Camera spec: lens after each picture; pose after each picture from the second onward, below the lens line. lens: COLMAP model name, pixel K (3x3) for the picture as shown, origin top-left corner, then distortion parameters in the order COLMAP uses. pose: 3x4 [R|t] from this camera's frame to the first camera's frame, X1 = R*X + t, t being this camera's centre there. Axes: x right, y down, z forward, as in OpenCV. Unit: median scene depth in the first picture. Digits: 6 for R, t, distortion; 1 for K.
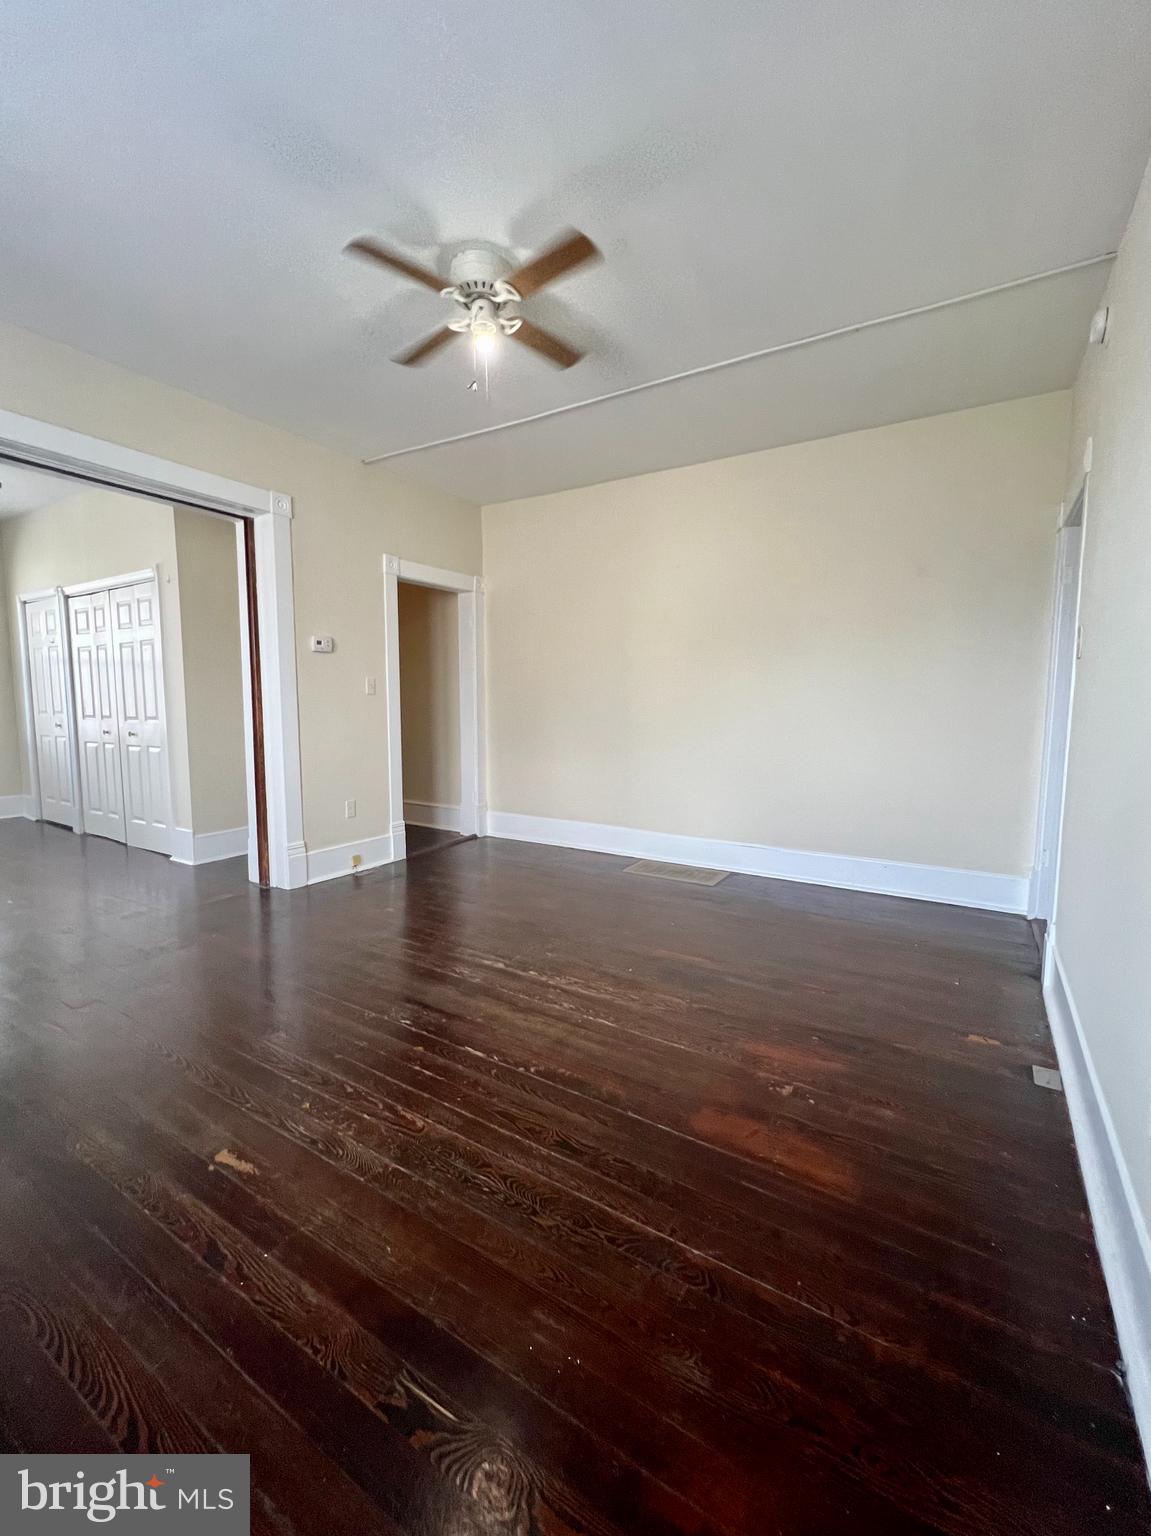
lens RADIAL K [[642.1, 0, 575.5], [0, 642.1, 768.0], [0, 0, 1]] dist [0.000178, 0.000114]
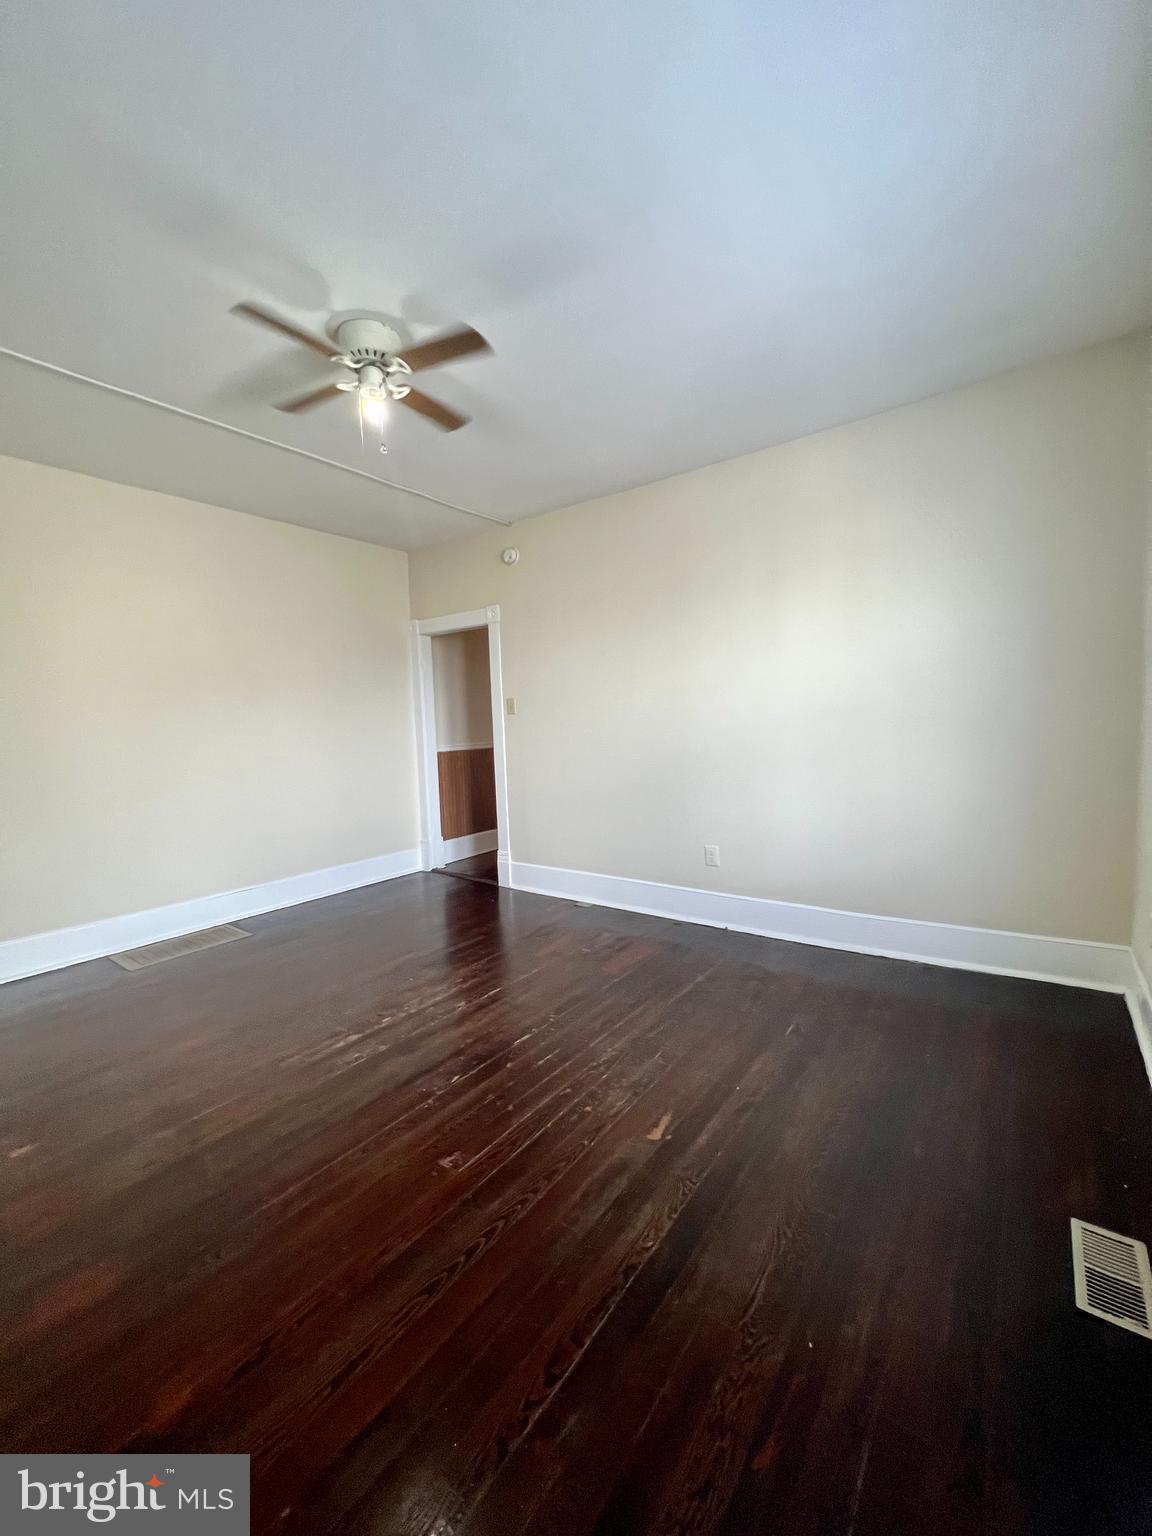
lens RADIAL K [[642.1, 0, 576.0], [0, 642.1, 768.0], [0, 0, 1]] dist [0.000178, 0.000114]
pose [[0.060595, -0.080086, 0.994945, -0.955406], [0.140237, 0.987573, 0.070951, -0.090217], [-0.988262, 0.135228, 0.071073, 0.556220]]
